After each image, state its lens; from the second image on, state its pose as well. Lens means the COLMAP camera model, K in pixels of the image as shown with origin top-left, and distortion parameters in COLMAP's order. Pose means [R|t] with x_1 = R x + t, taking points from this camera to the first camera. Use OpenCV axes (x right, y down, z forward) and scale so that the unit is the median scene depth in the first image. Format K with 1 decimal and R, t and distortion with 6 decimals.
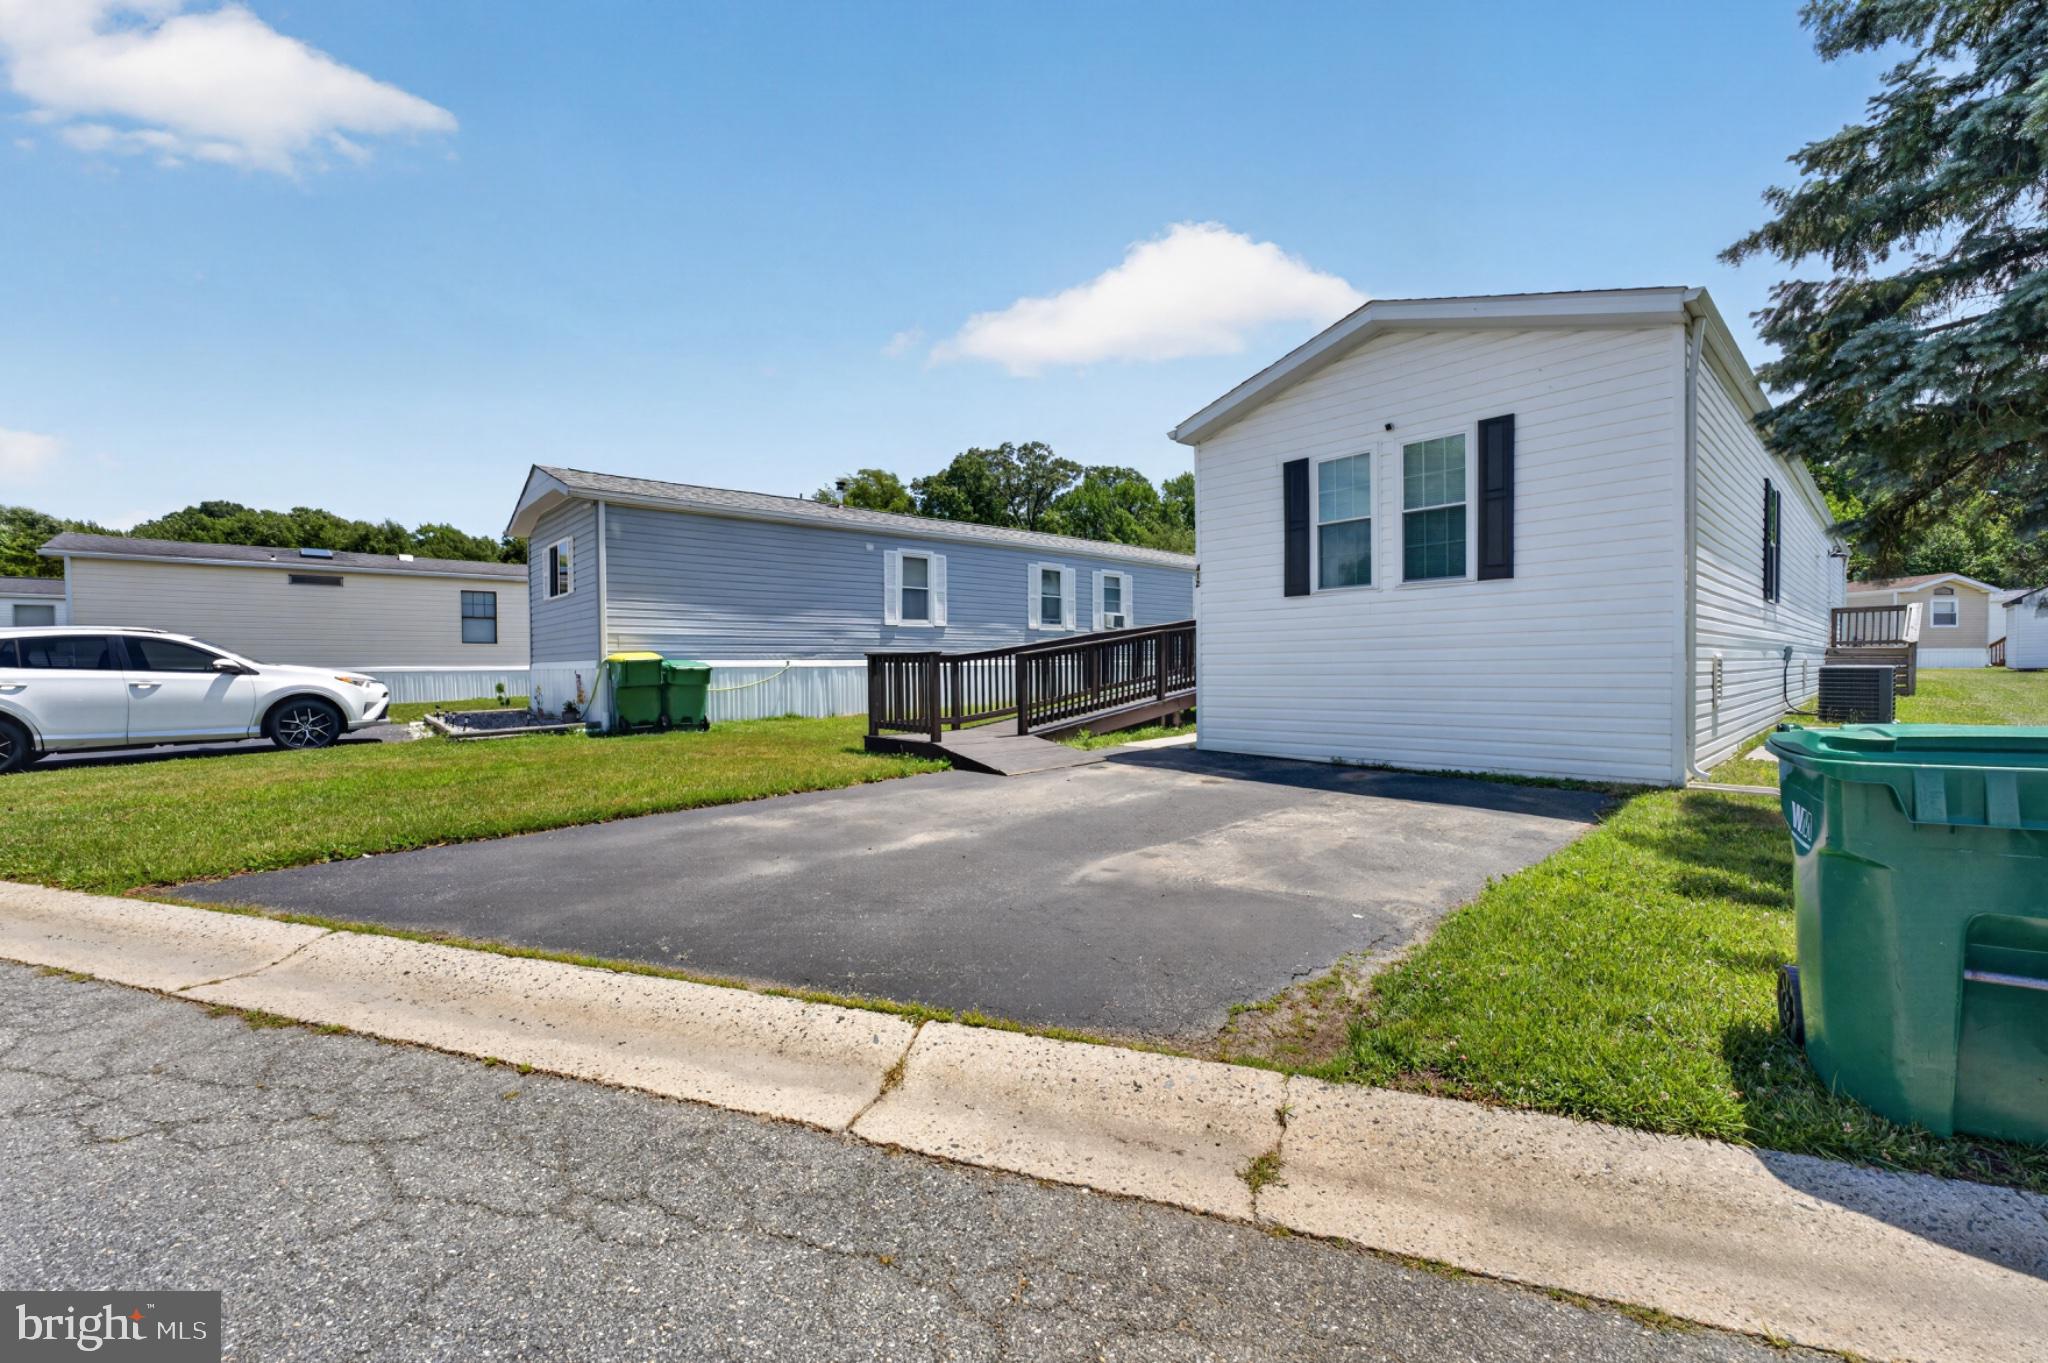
lens RADIAL K [[818.5, 0, 1020.5], [0, 818.5, 666.2], [0, 0, 1]] dist [-0.003475, 0.003741]
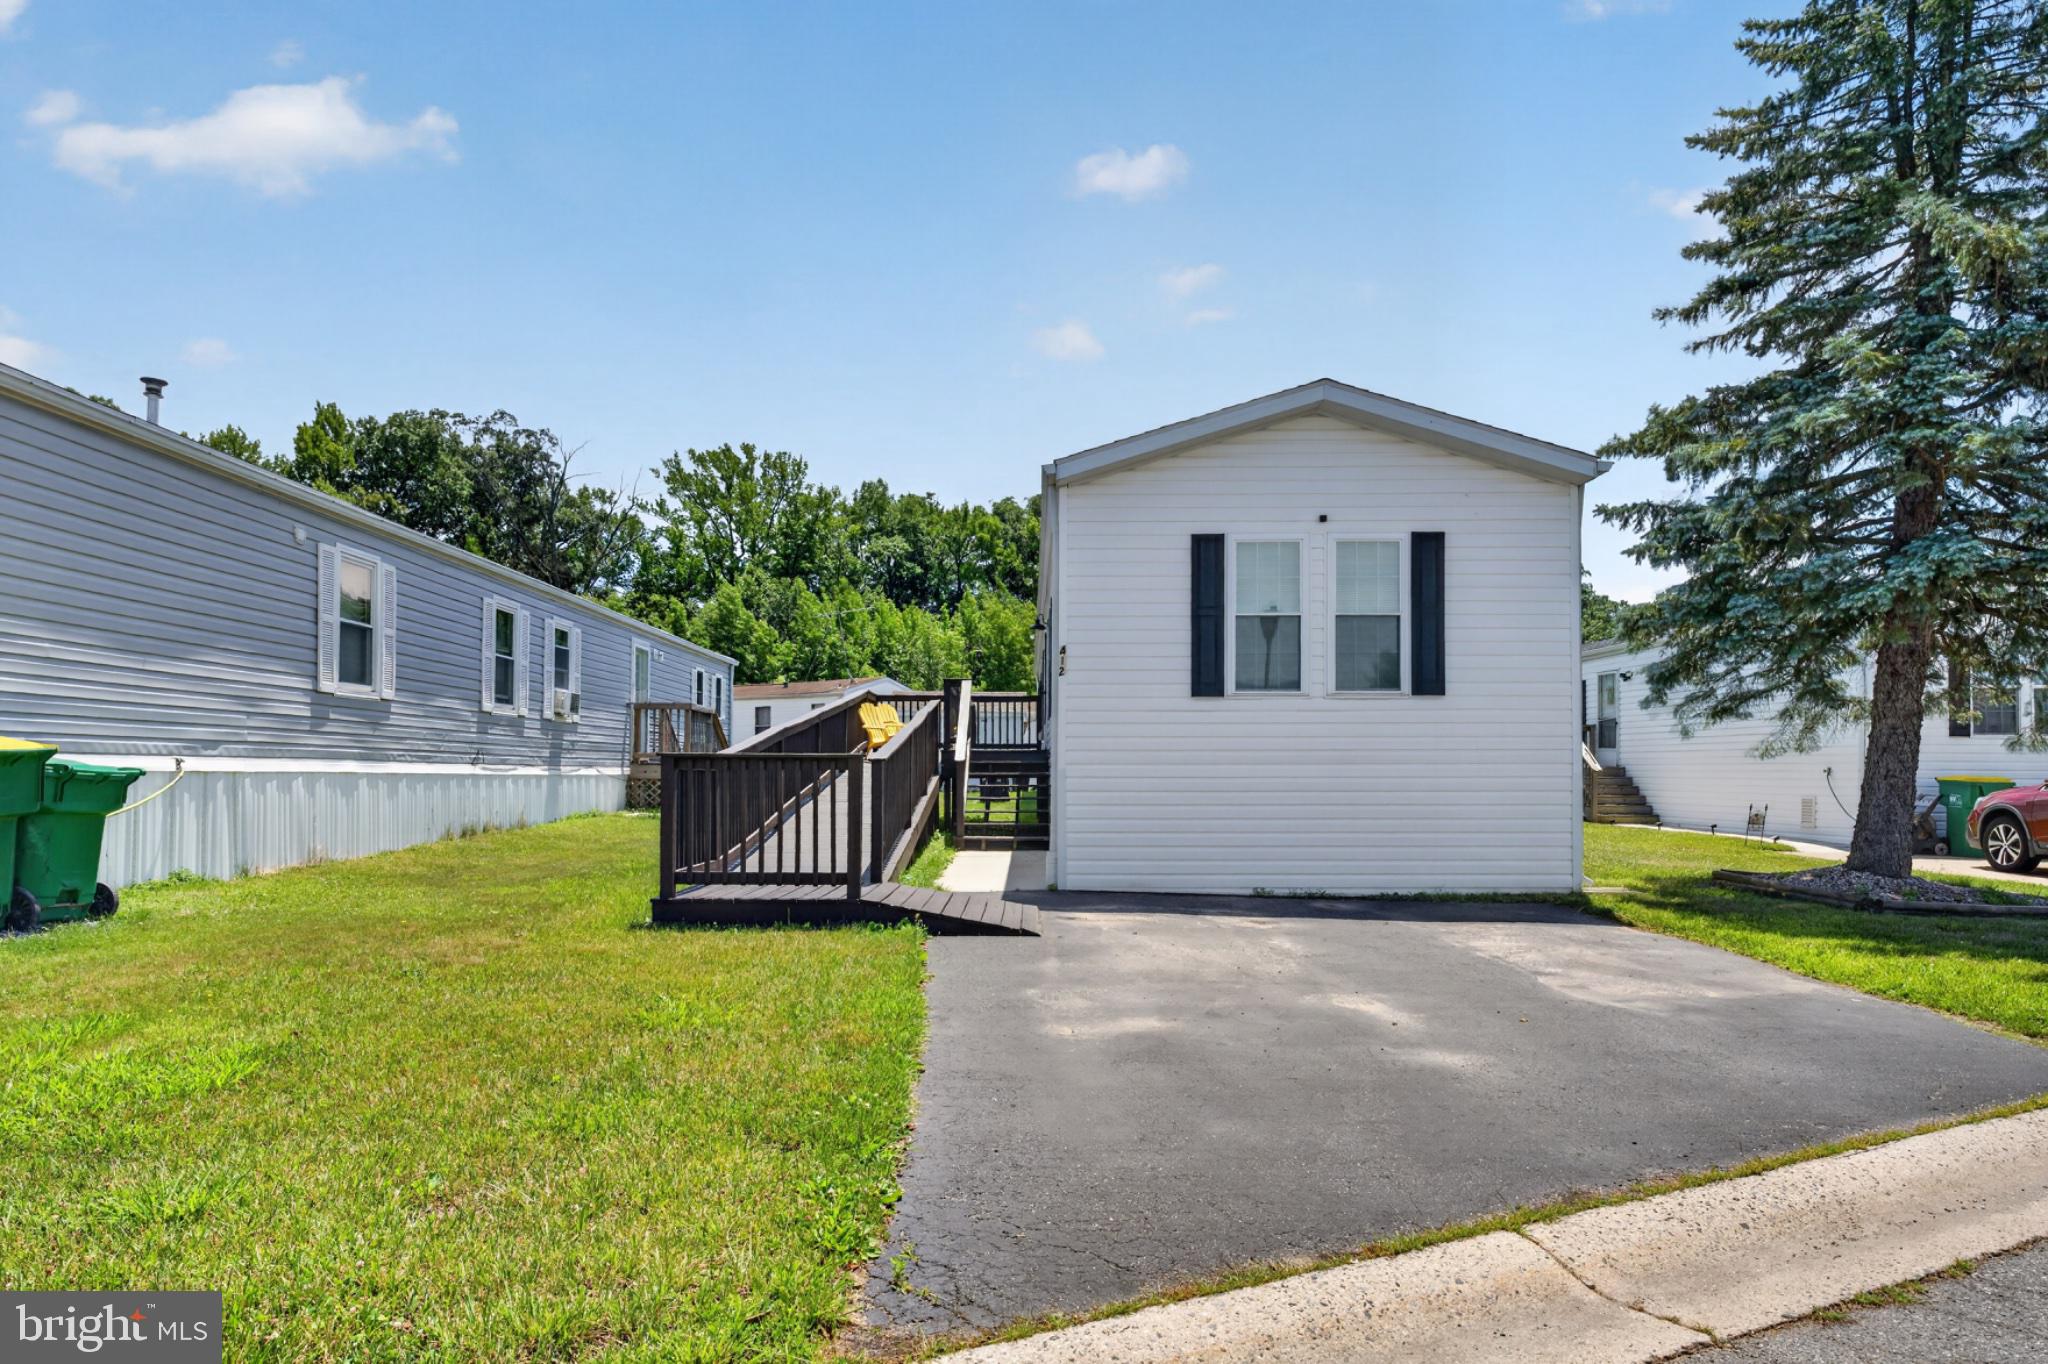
lens RADIAL K [[1253.9, 0, 993.9], [0, 1253.9, 741.4], [0, 0, 1]] dist [0.034052, -0.054070]
pose [[0.698660, 0.033381, 0.714675, -0.729943], [-0.010592, 0.999284, -0.036320, 0.008193], [-0.715375, 0.017805, 0.698514, 0.268826]]
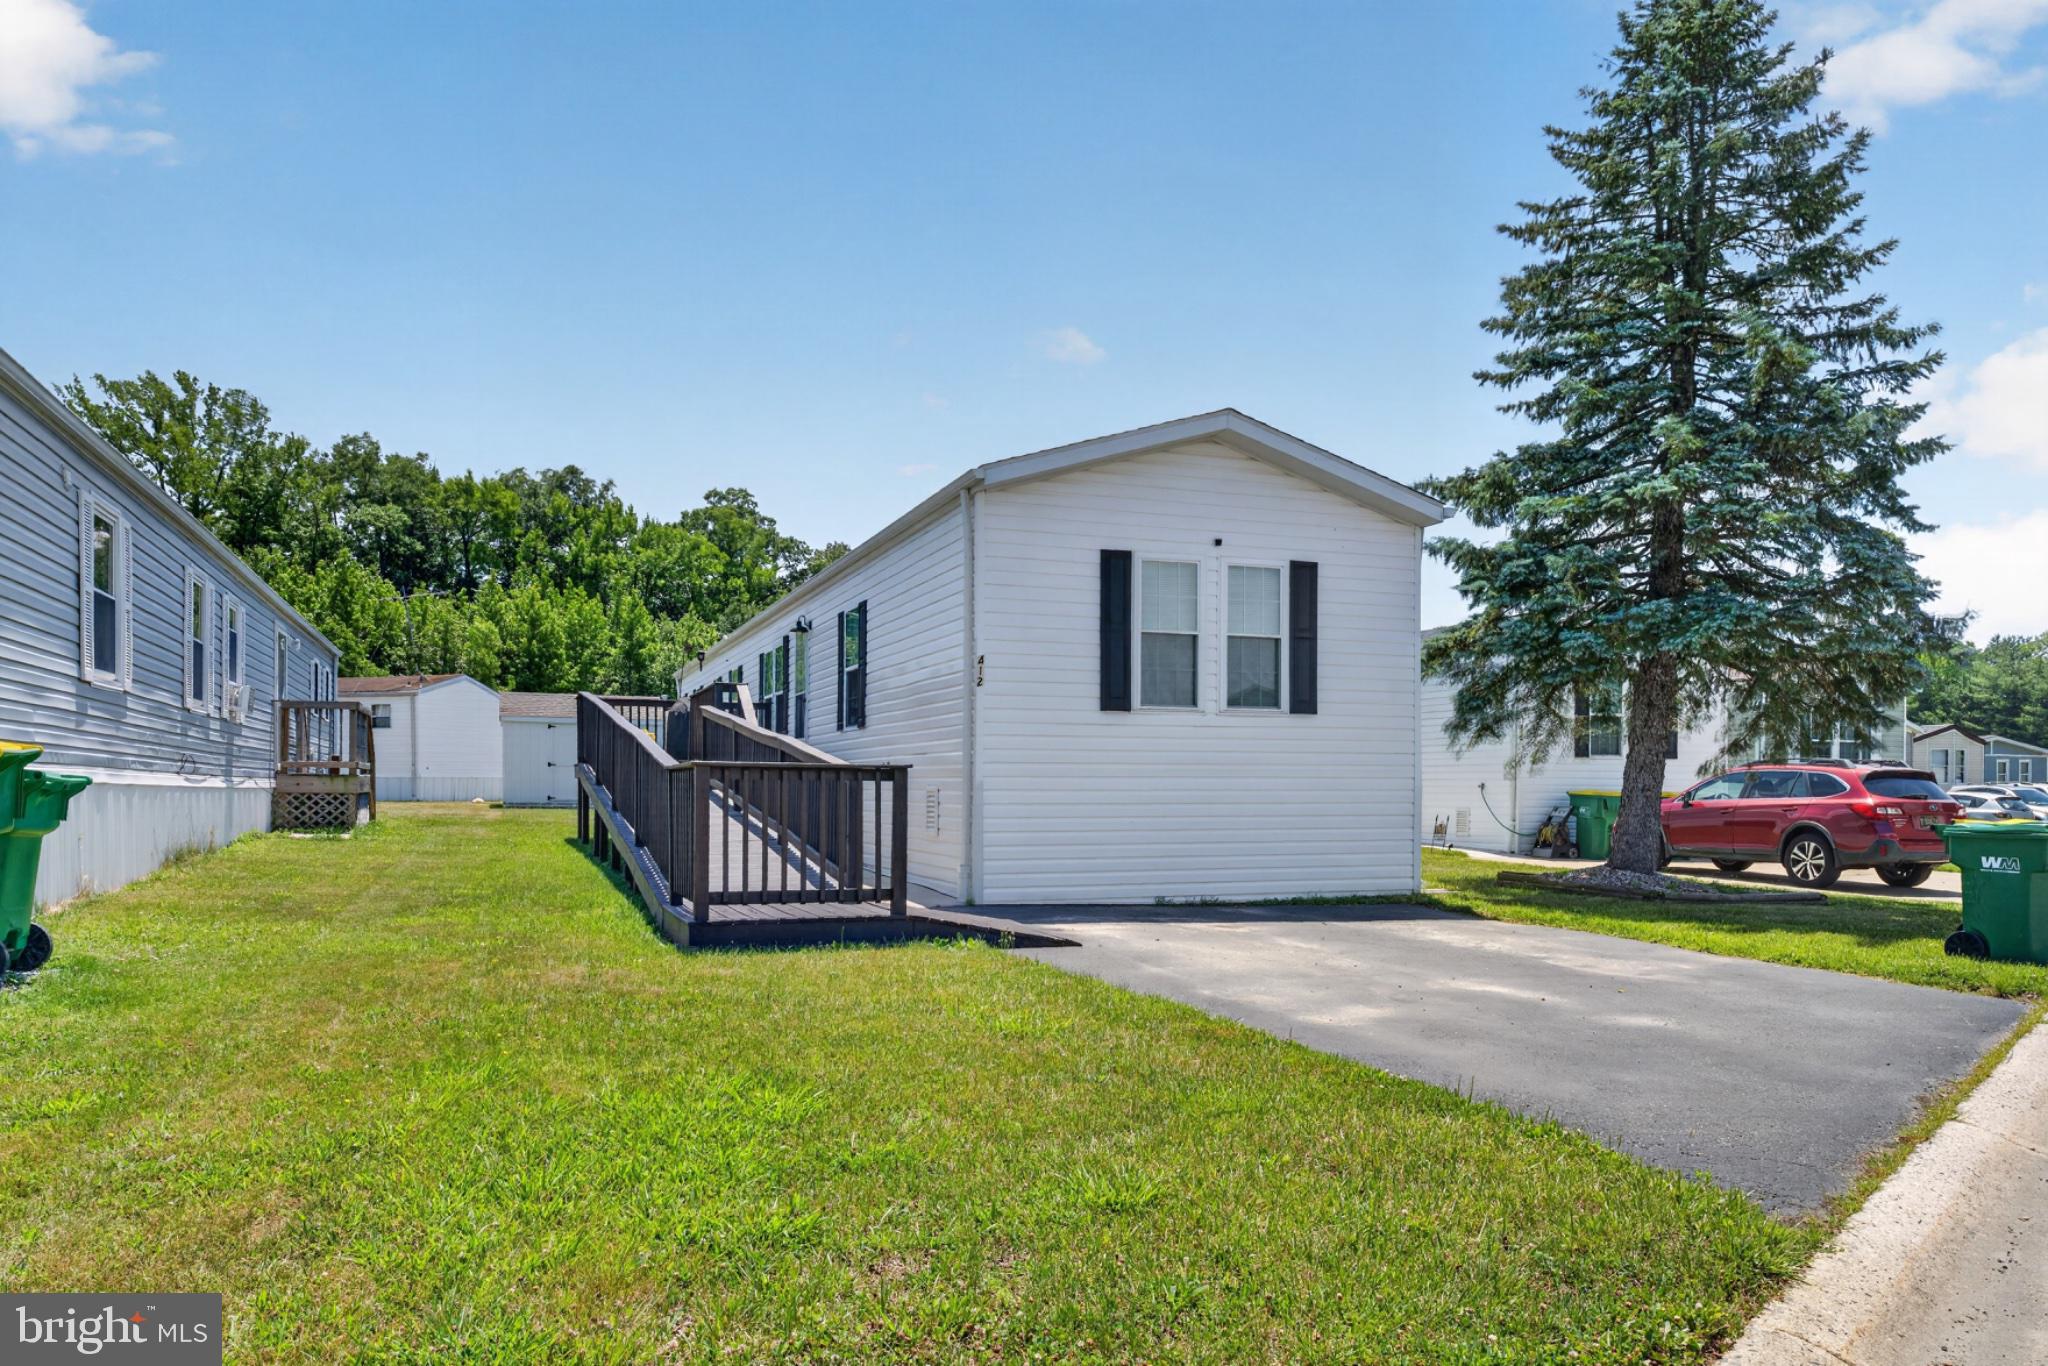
lens RADIAL K [[1376.1, 0, 976.2], [0, 1376.1, 783.3], [0, 0, 1]] dist [-0.000306, 0.000200]
pose [[0.403561, 0.019602, 0.914743, -1.025890], [-0.007566, 0.999808, -0.018087, 0.015722], [-0.914922, 0.000378, 0.403631, 0.564996]]
